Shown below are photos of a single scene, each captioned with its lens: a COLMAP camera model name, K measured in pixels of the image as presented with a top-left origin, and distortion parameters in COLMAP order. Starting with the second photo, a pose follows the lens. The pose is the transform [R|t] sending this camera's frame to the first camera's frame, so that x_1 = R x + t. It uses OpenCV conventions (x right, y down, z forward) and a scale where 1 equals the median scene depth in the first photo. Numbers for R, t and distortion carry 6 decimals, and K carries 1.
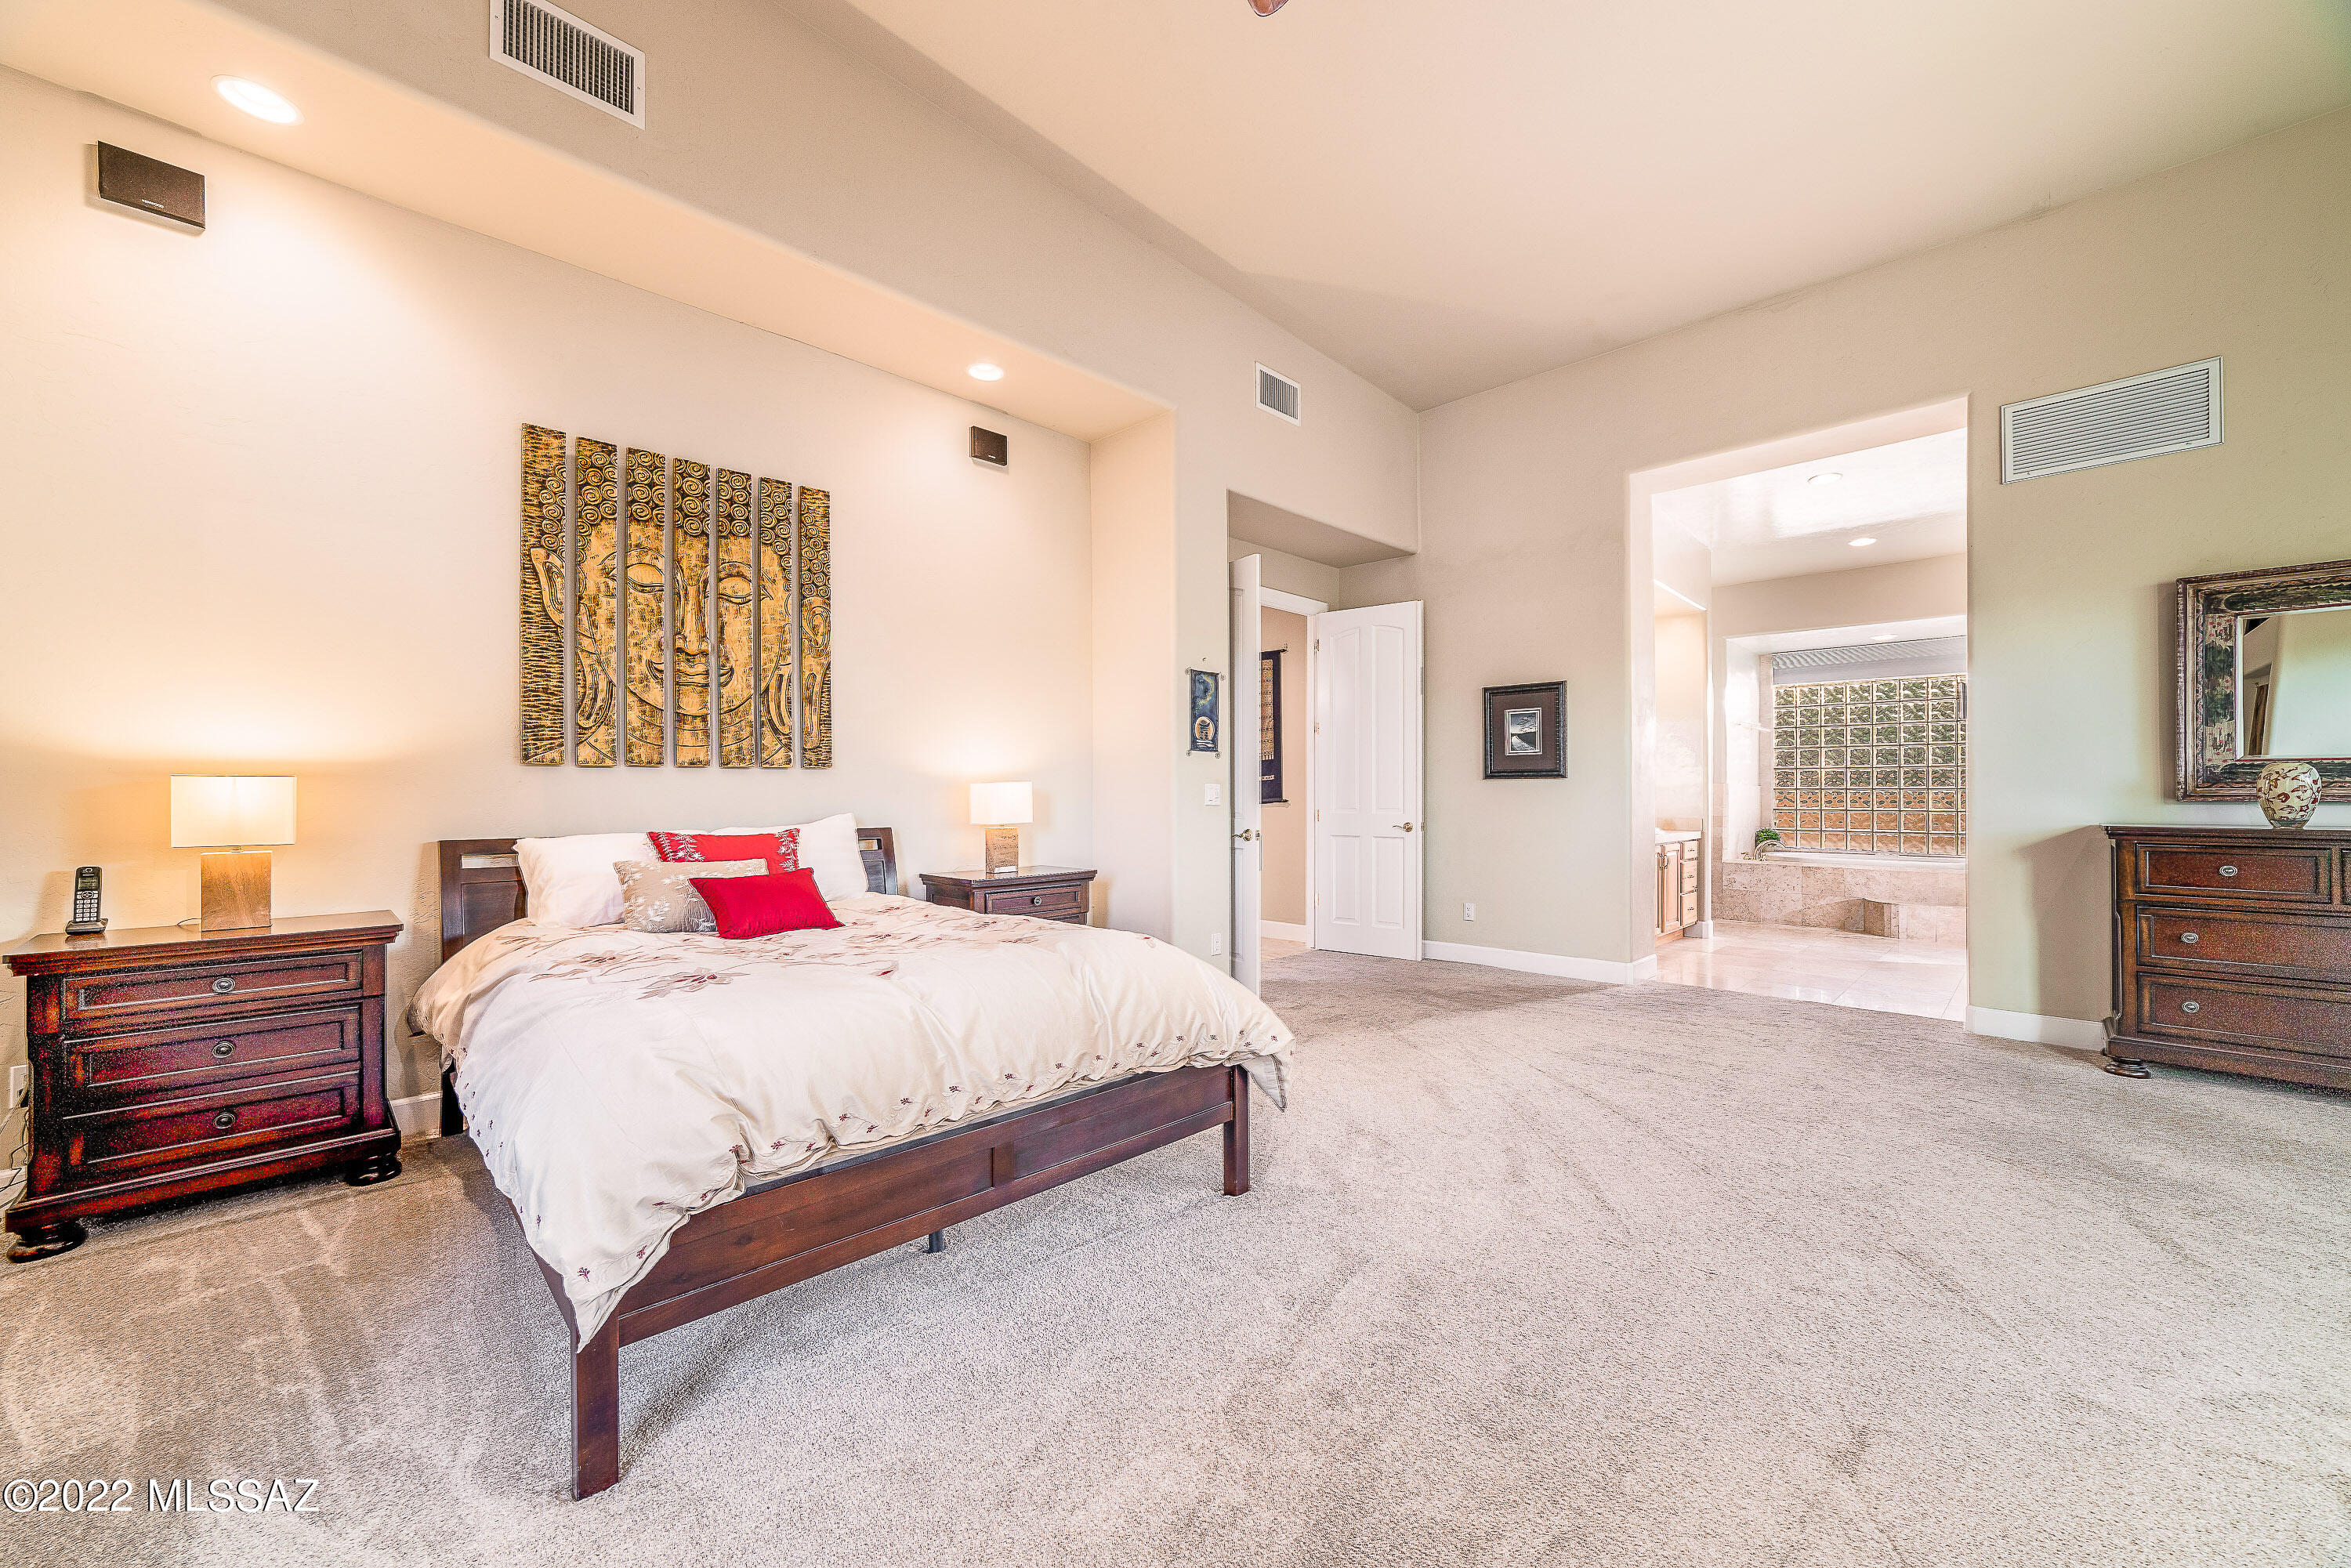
lens RADIAL K [[924.6, 0, 1181.3], [0, 924.6, 793.3], [0, 0, 1]] dist [0.001556, 0.000398]
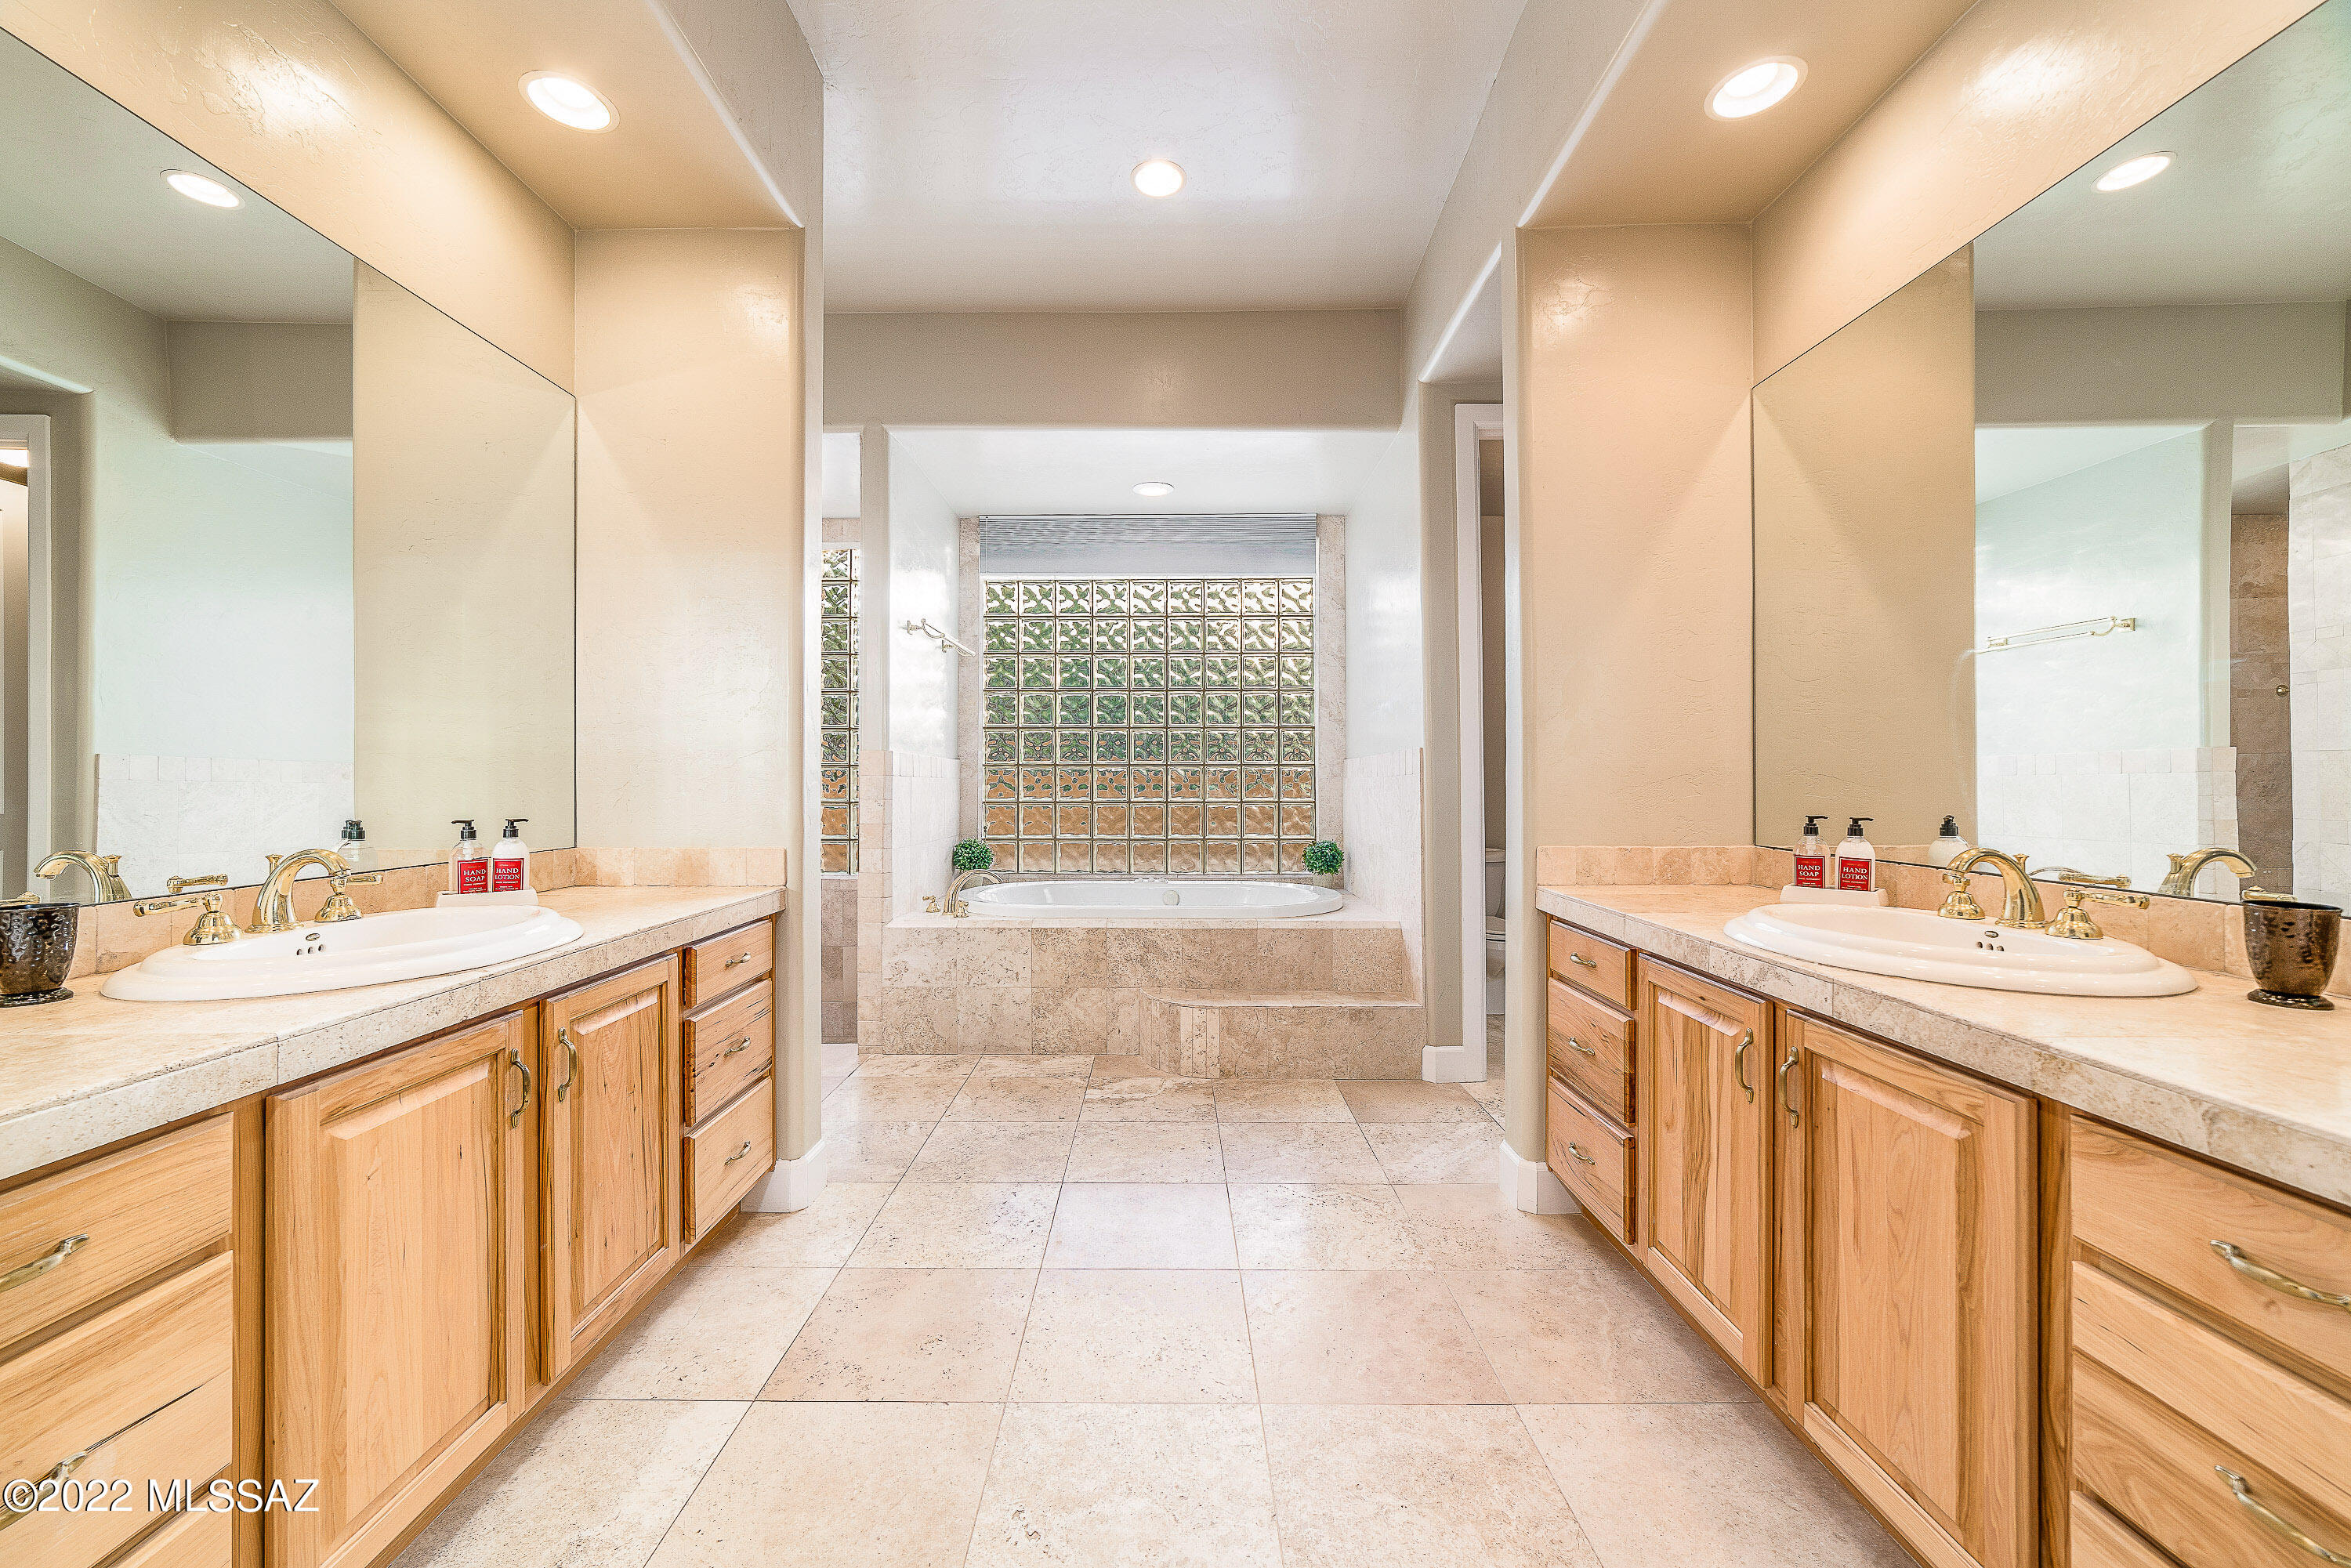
lens RADIAL K [[924.6, 0, 1179.7], [0, 924.6, 774.0], [0, 0, 1]] dist [0.001556, 0.000398]
pose [[0.716601, 0.002221, 0.697479, 1.174759], [-0.002432, 0.999997, -0.000685, 0.003408], [-0.697479, -0.001206, 0.716605, 1.808925]]
